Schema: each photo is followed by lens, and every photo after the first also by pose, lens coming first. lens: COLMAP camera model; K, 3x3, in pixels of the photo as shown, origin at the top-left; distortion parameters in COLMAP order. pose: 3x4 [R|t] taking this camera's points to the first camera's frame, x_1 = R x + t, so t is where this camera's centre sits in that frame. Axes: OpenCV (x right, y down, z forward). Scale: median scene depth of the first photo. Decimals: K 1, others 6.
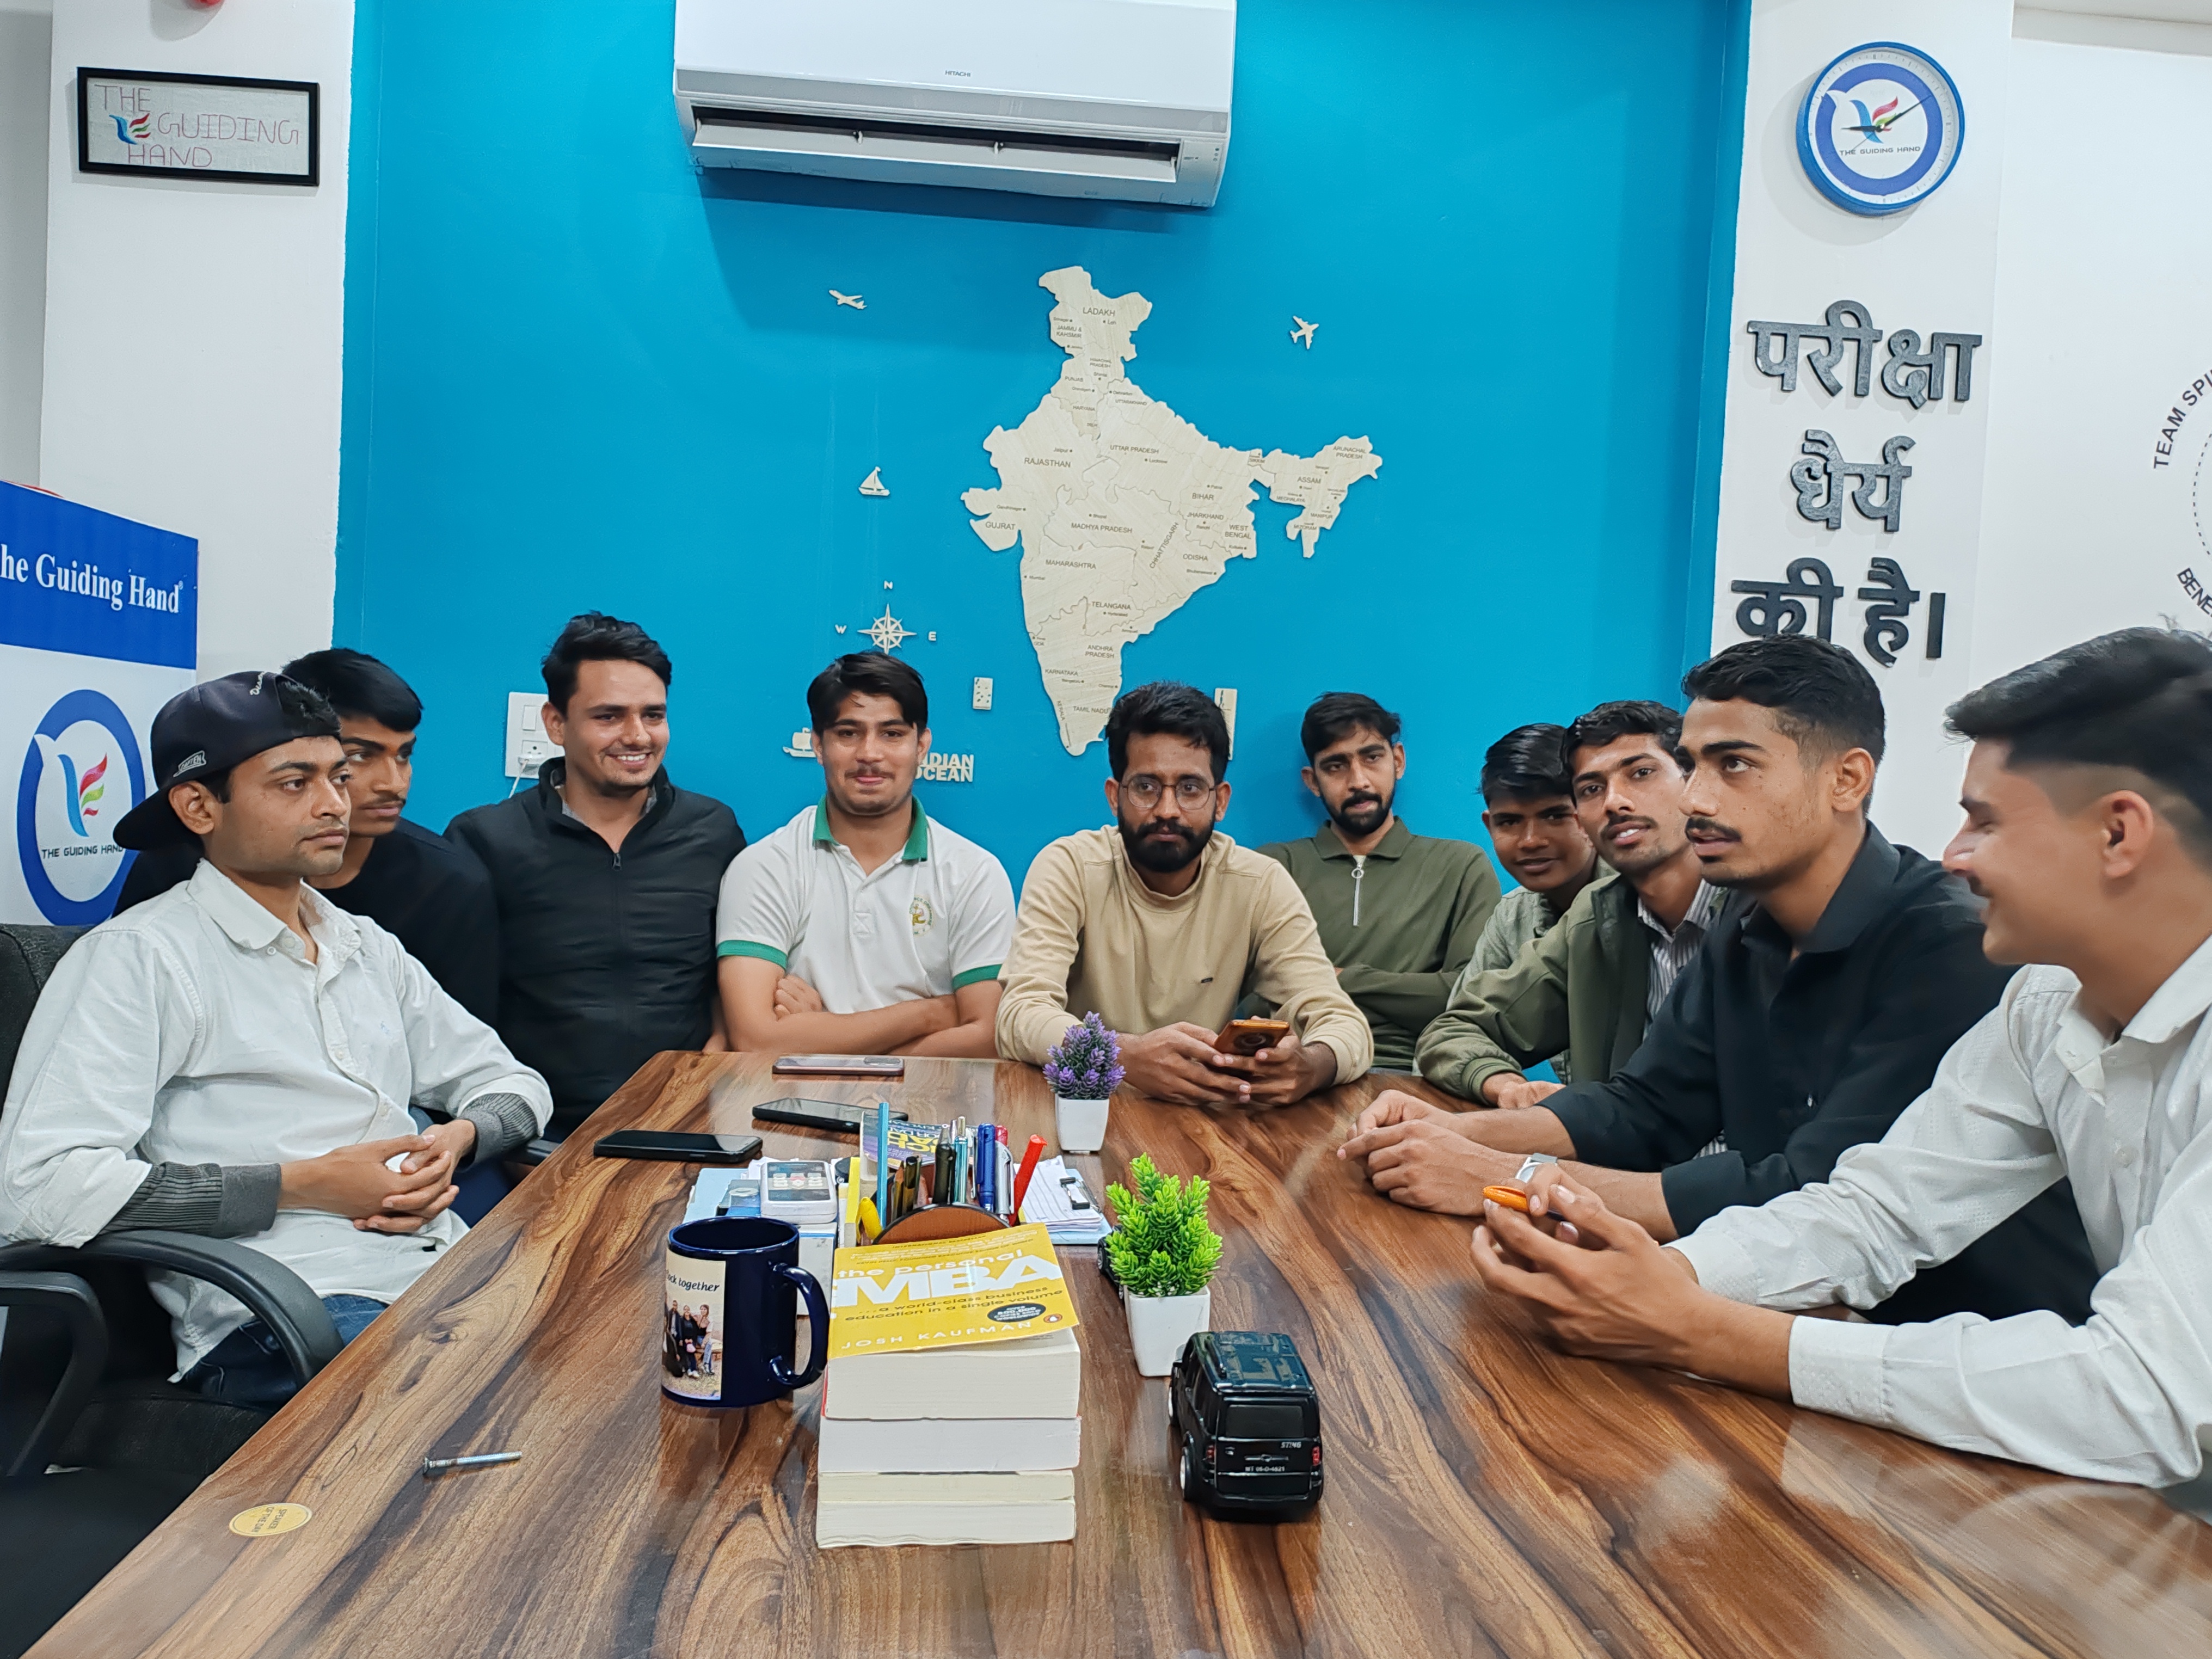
lens RADIAL K [[1668.5, 0, 1106.0], [0, 1668.5, 829.5], [0, 0, 1]] dist [0.096931, -0.144218]
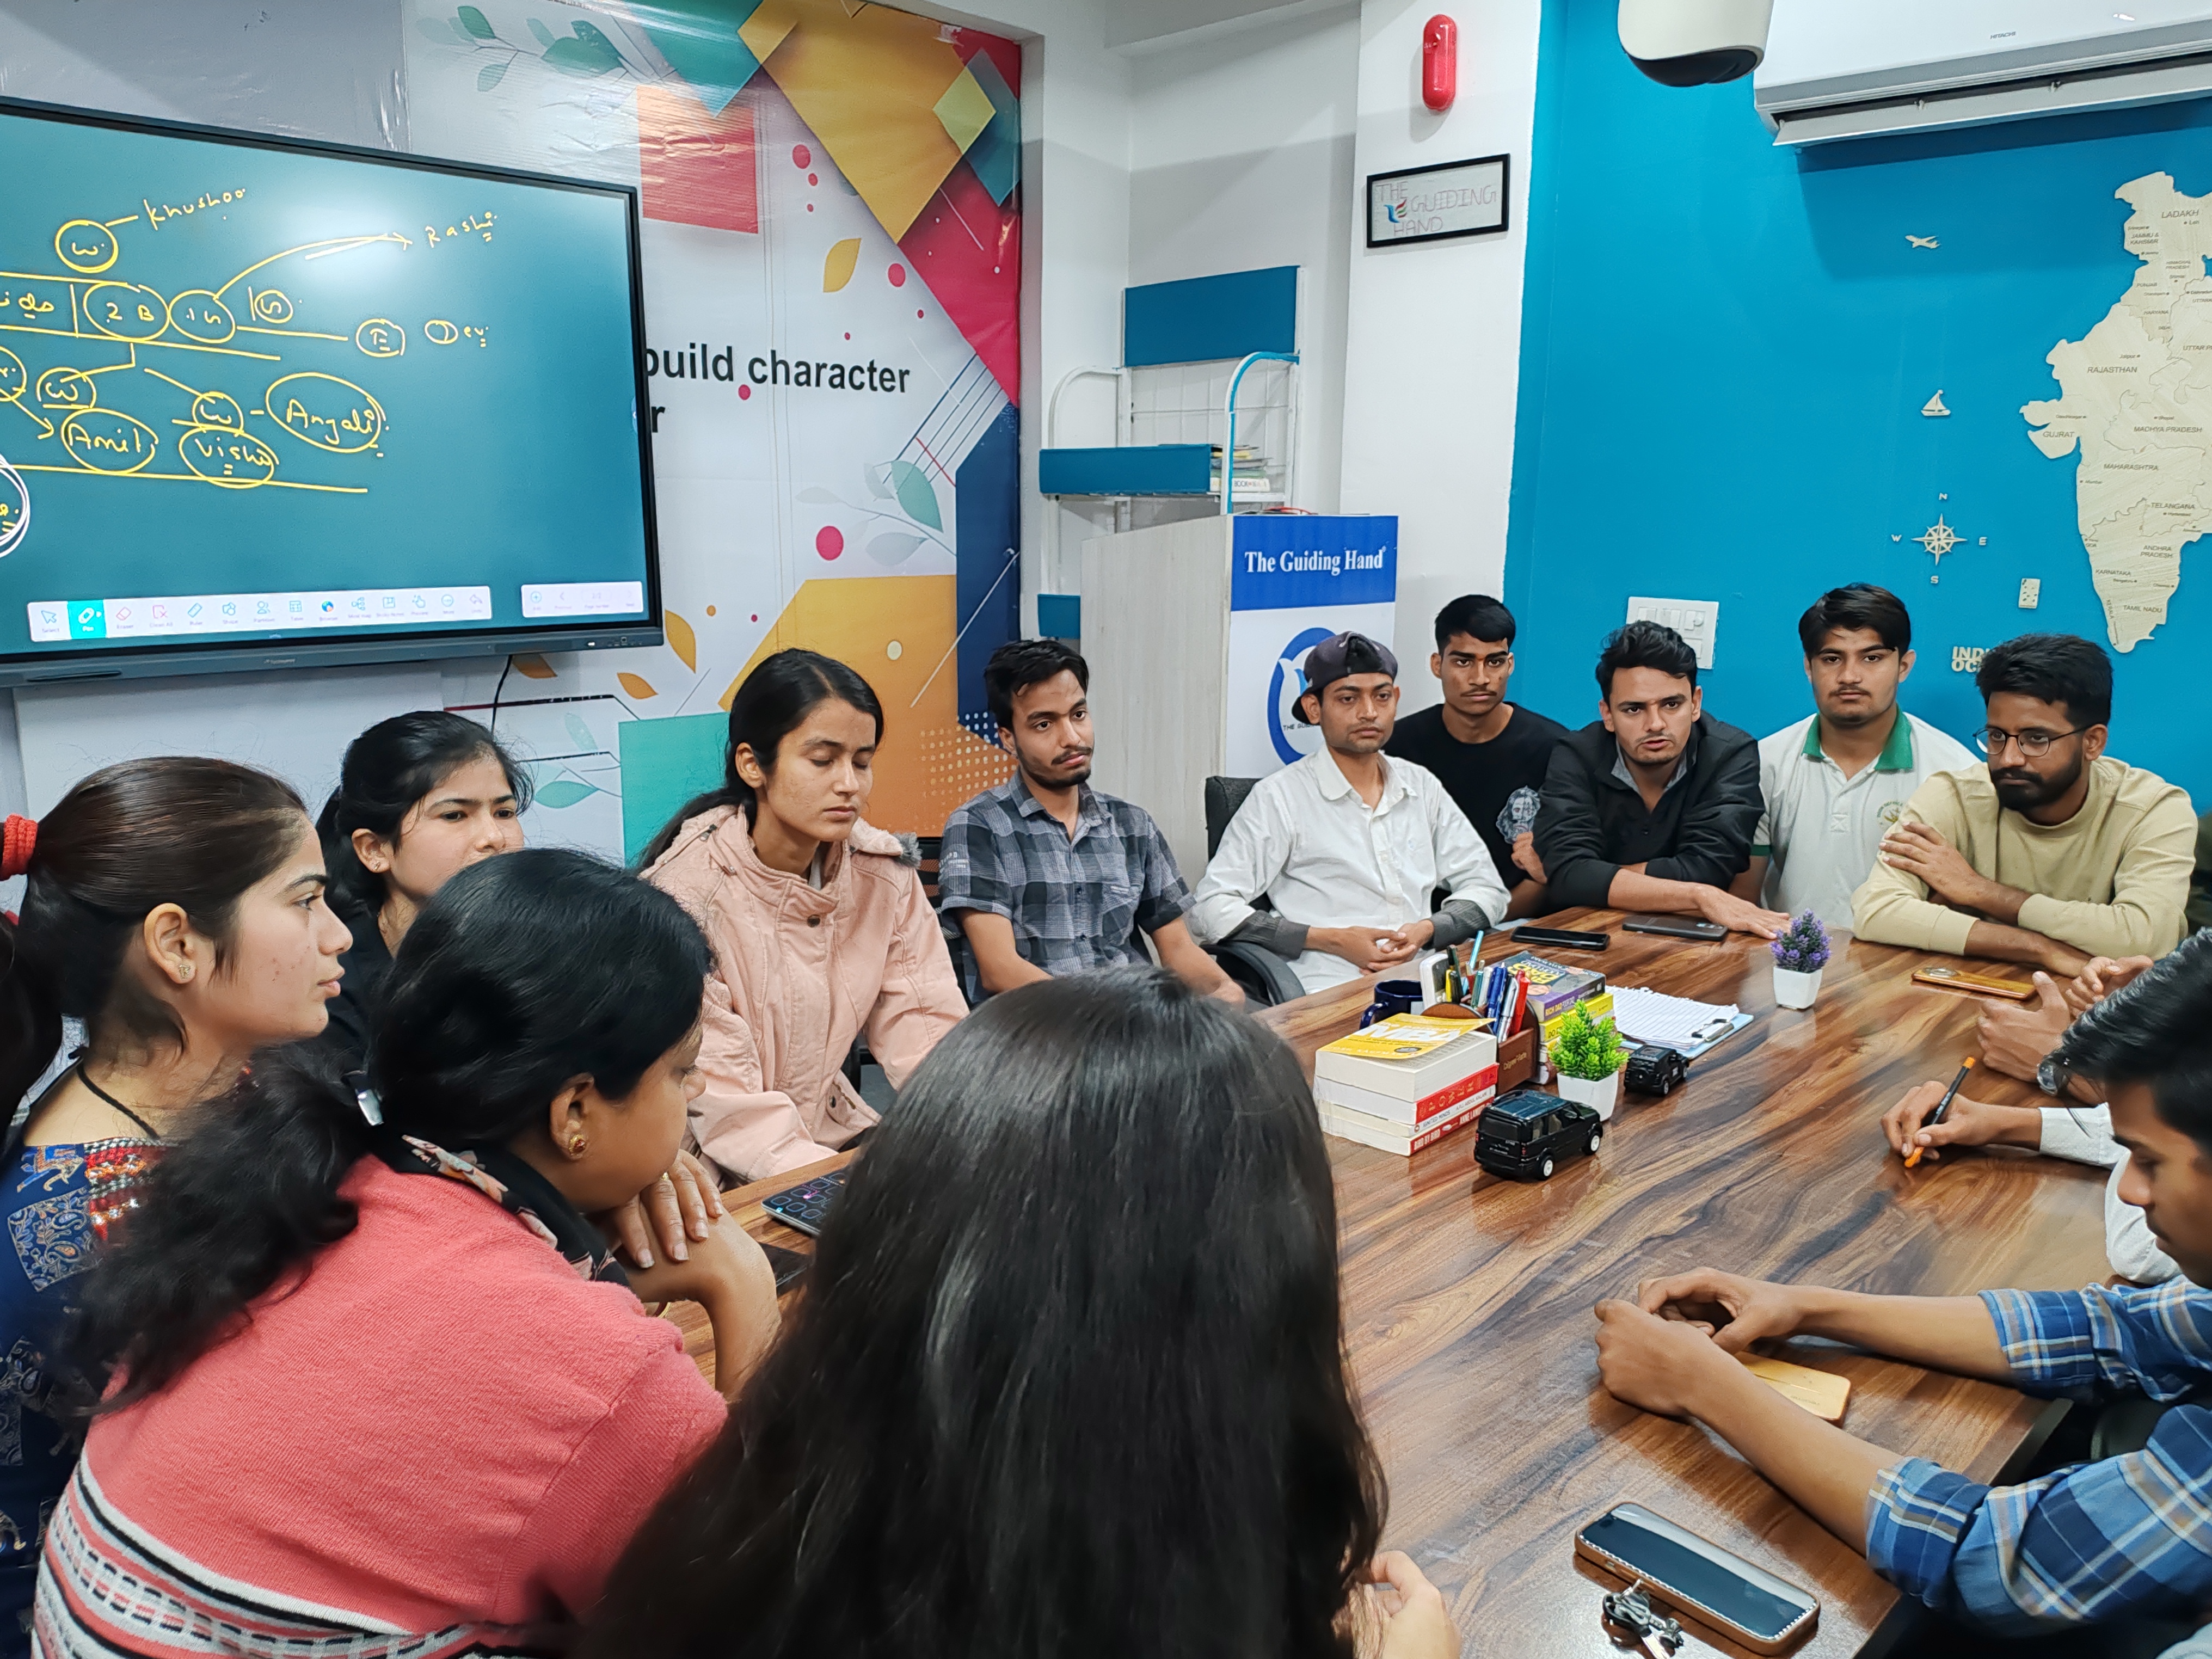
lens RADIAL K [[1668.5, 0, 1106.0], [0, 1668.5, 829.5], [0, 0, 1]] dist [0.096931, -0.144218]
pose [[0.674158, 0.102996, -0.731370, 0.343872], [-0.004251, 0.990754, 0.135605, -0.076722], [0.738575, -0.088310, 0.668363, -0.189582]]
